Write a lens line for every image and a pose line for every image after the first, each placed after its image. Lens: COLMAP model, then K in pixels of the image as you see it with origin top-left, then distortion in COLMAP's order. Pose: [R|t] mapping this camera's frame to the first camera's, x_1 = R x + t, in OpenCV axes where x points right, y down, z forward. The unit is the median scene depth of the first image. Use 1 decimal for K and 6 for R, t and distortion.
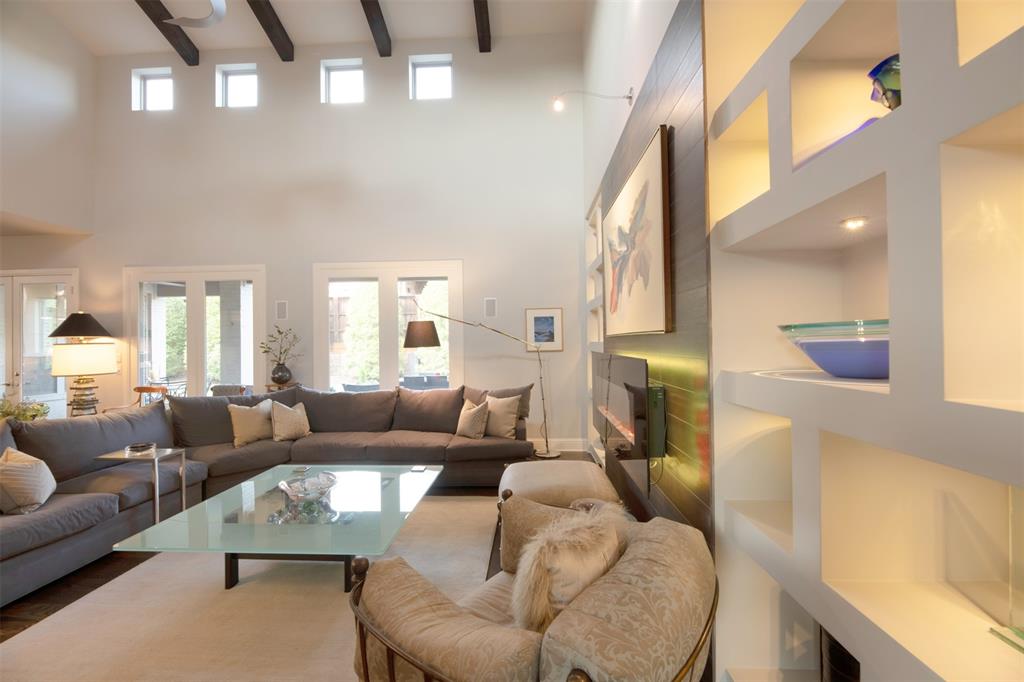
lens RADIAL K [[412.5, 0, 510.9], [0, 412.5, 339.2], [0, 0, 1]] dist [0.001578, -0.003962]
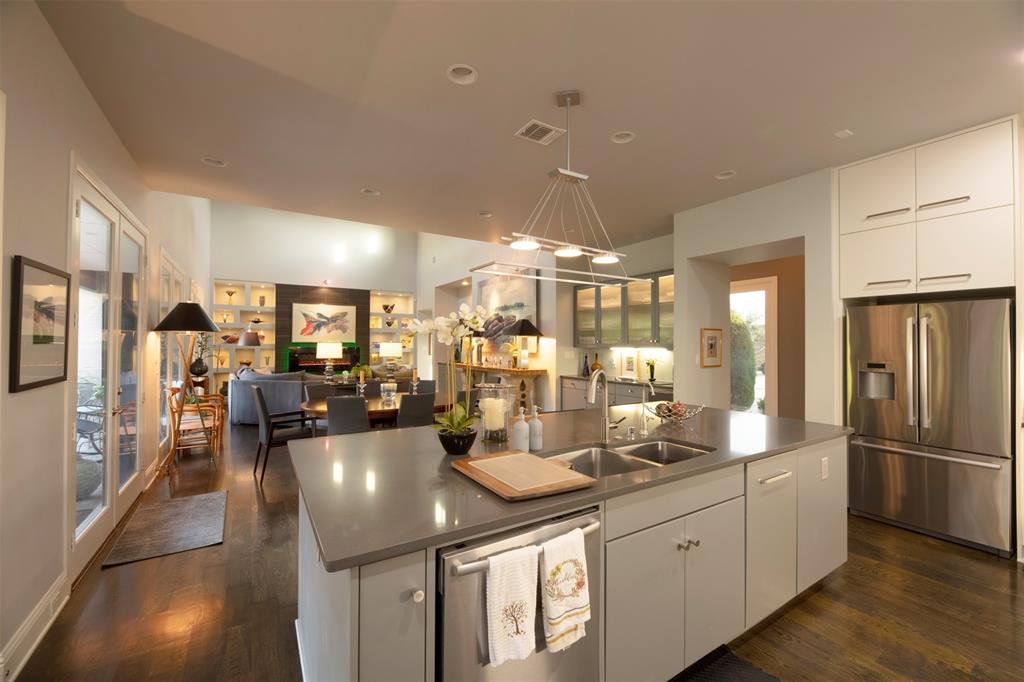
lens RADIAL K [[412.5, 0, 510.9], [0, 412.5, 339.2], [0, 0, 1]] dist [0.001578, -0.003962]
pose [[-0.566923, 0.018243, 0.823569, -2.074960], [-0.004550, 0.999670, -0.025276, 0.026046], [-0.823758, -0.018077, -0.566653, 0.926854]]
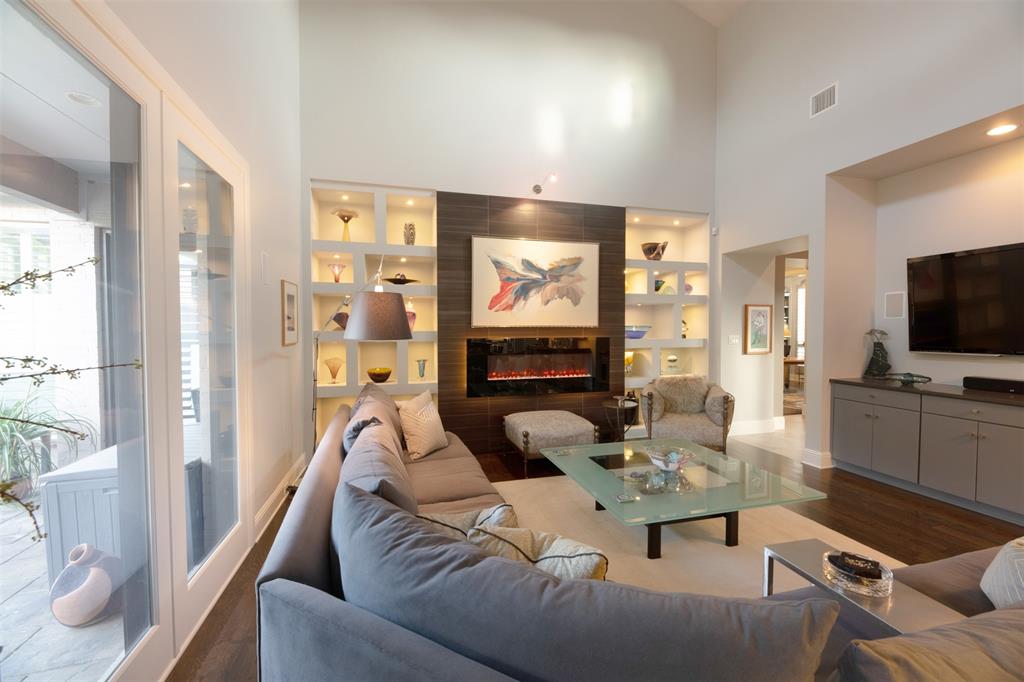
lens RADIAL K [[412.5, 0, 510.9], [0, 412.5, 339.2], [0, 0, 1]] dist [0.001578, -0.003962]
pose [[-0.308120, -0.012746, 0.951262, -0.694669], [-0.003772, 0.999919, 0.012177, 0.010351], [-0.951340, 0.000164, -0.308144, 0.858585]]
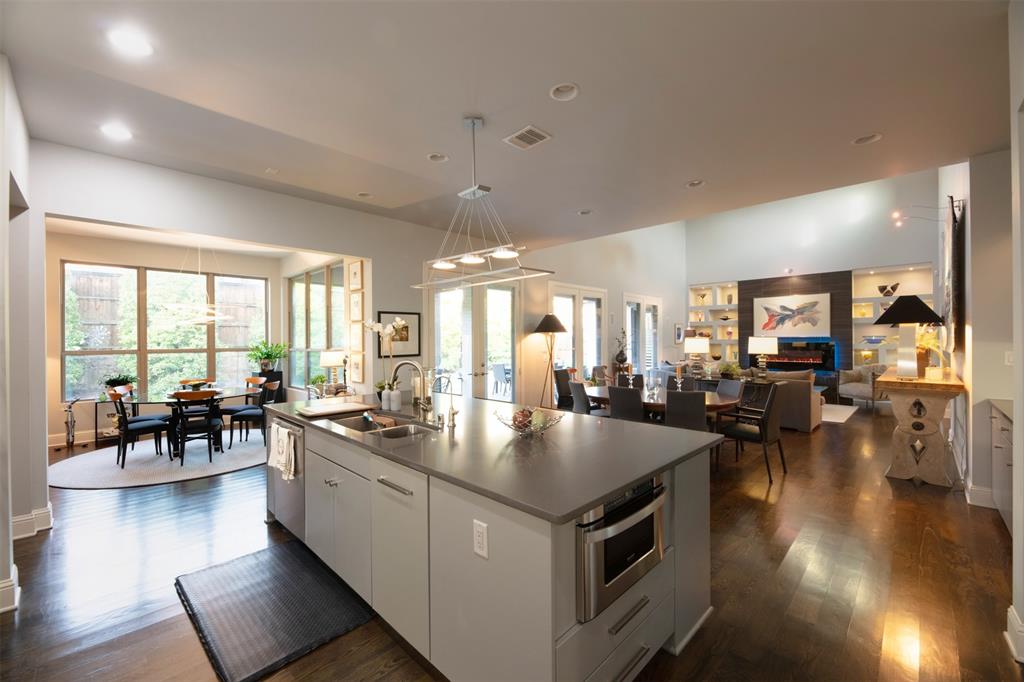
lens RADIAL K [[412.5, 0, 510.9], [0, 412.5, 339.2], [0, 0, 1]] dist [0.001578, -0.003962]
pose [[0.670519, 0.007932, 0.741850, -2.089169], [-0.007621, 0.999964, -0.003803, 0.019800], [-0.741853, -0.003103, 0.670555, 0.209833]]
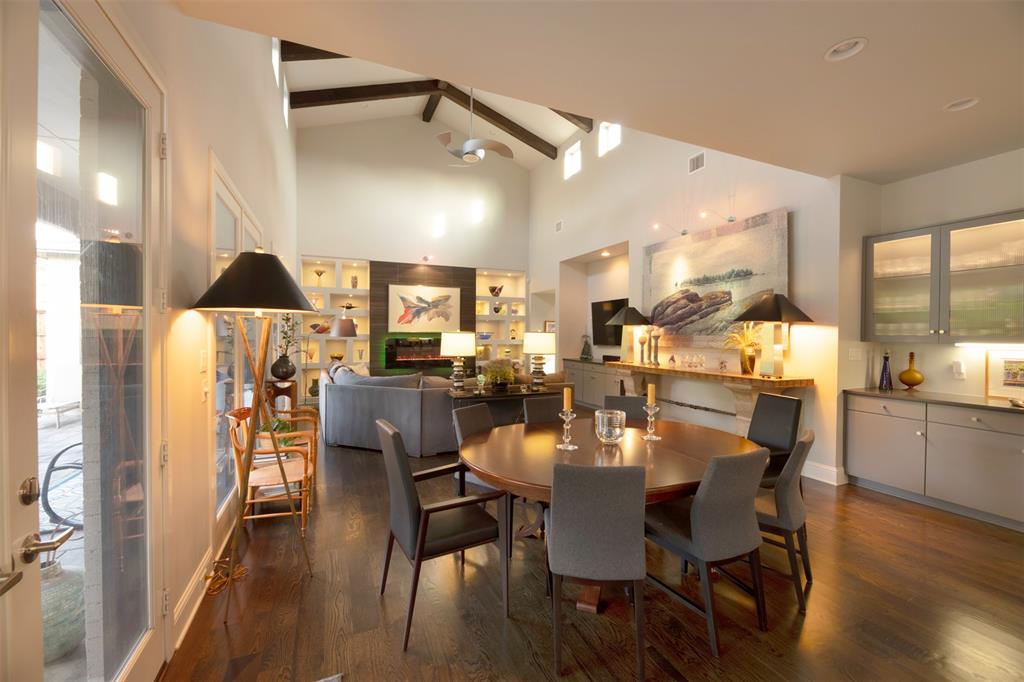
lens RADIAL K [[412.5, 0, 510.9], [0, 412.5, 339.2], [0, 0, 1]] dist [0.001578, -0.003962]
pose [[-0.434283, -0.003189, 0.900771, -1.525107], [-0.009062, 0.999959, -0.000829, 0.020217], [-0.900731, -0.008523, -0.434294, 0.941842]]
